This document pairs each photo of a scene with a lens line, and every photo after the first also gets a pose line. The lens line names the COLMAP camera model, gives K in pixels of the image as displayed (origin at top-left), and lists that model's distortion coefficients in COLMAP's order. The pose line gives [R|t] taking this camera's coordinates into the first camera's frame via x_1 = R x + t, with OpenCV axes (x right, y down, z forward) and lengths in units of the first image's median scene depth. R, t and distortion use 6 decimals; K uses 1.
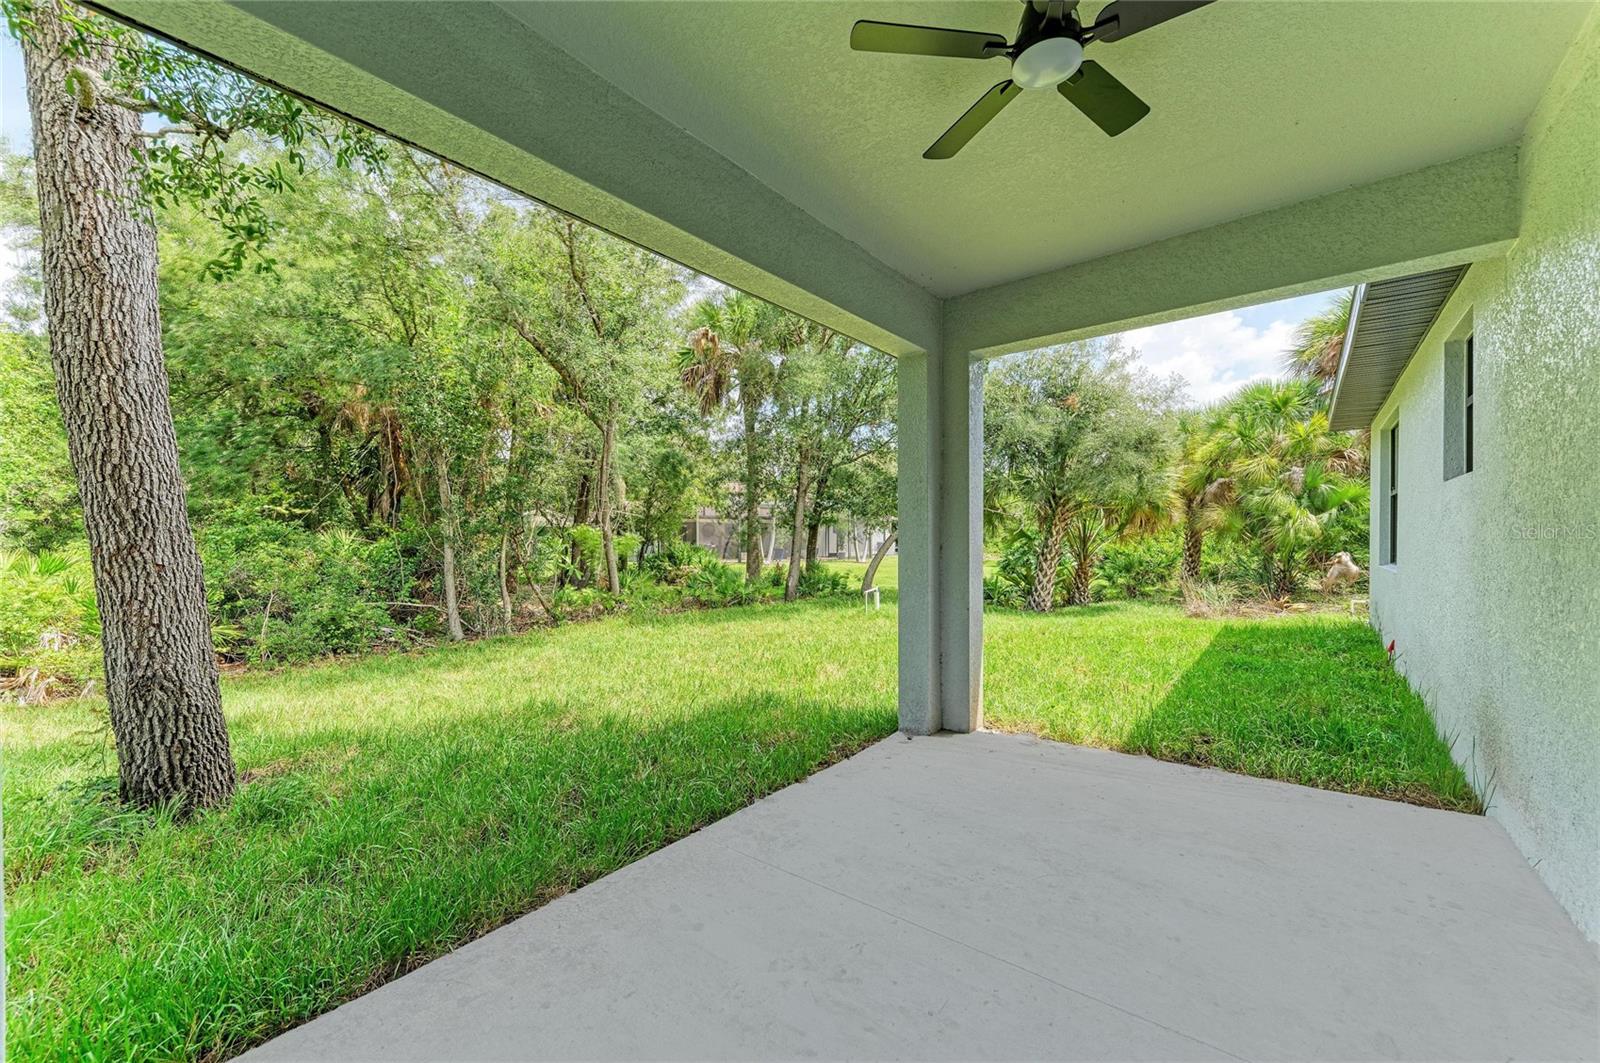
lens RADIAL K [[620.1, 0, 805.4], [0, 620.1, 540.2], [0, 0, 1]] dist [0.016239, -0.006330]
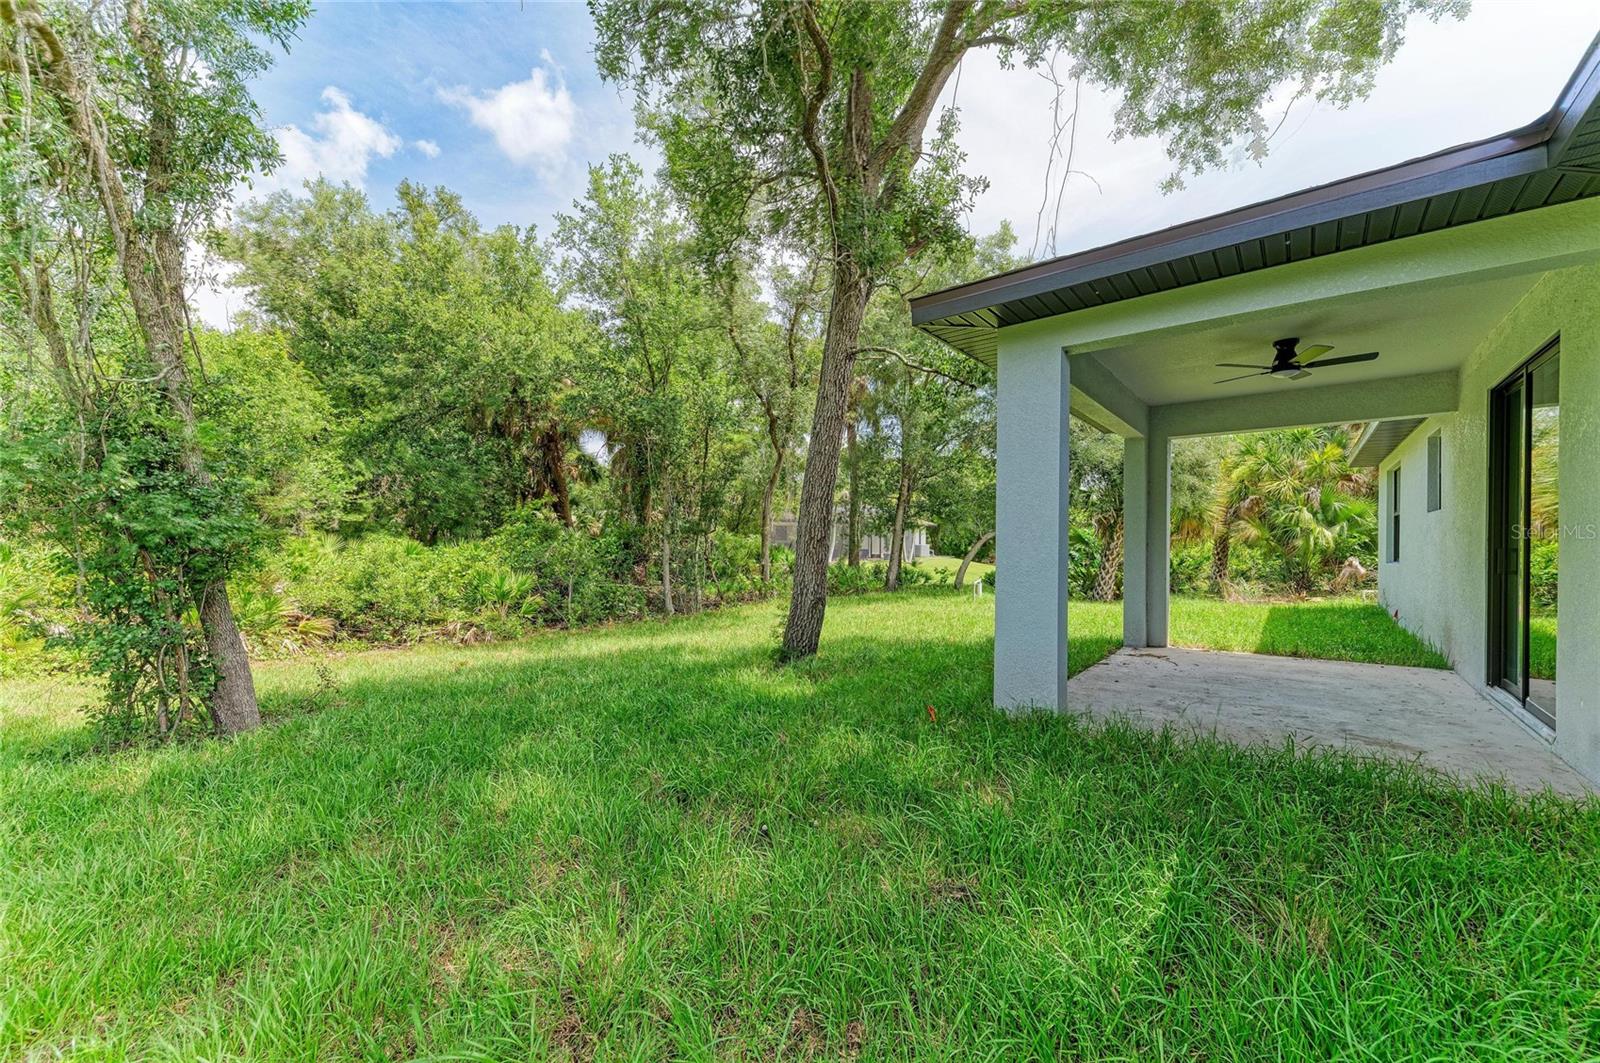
lens RADIAL K [[623.9, 0, 800.0], [0, 623.9, 531.5], [0, 0, 1]] dist [-0.000576, -0.000173]
pose [[0.999859, 0.016780, 0.000434, -0.255543], [-0.016771, 0.999732, -0.015932, 0.006454], [-0.000701, 0.015922, 0.999873, -0.257524]]
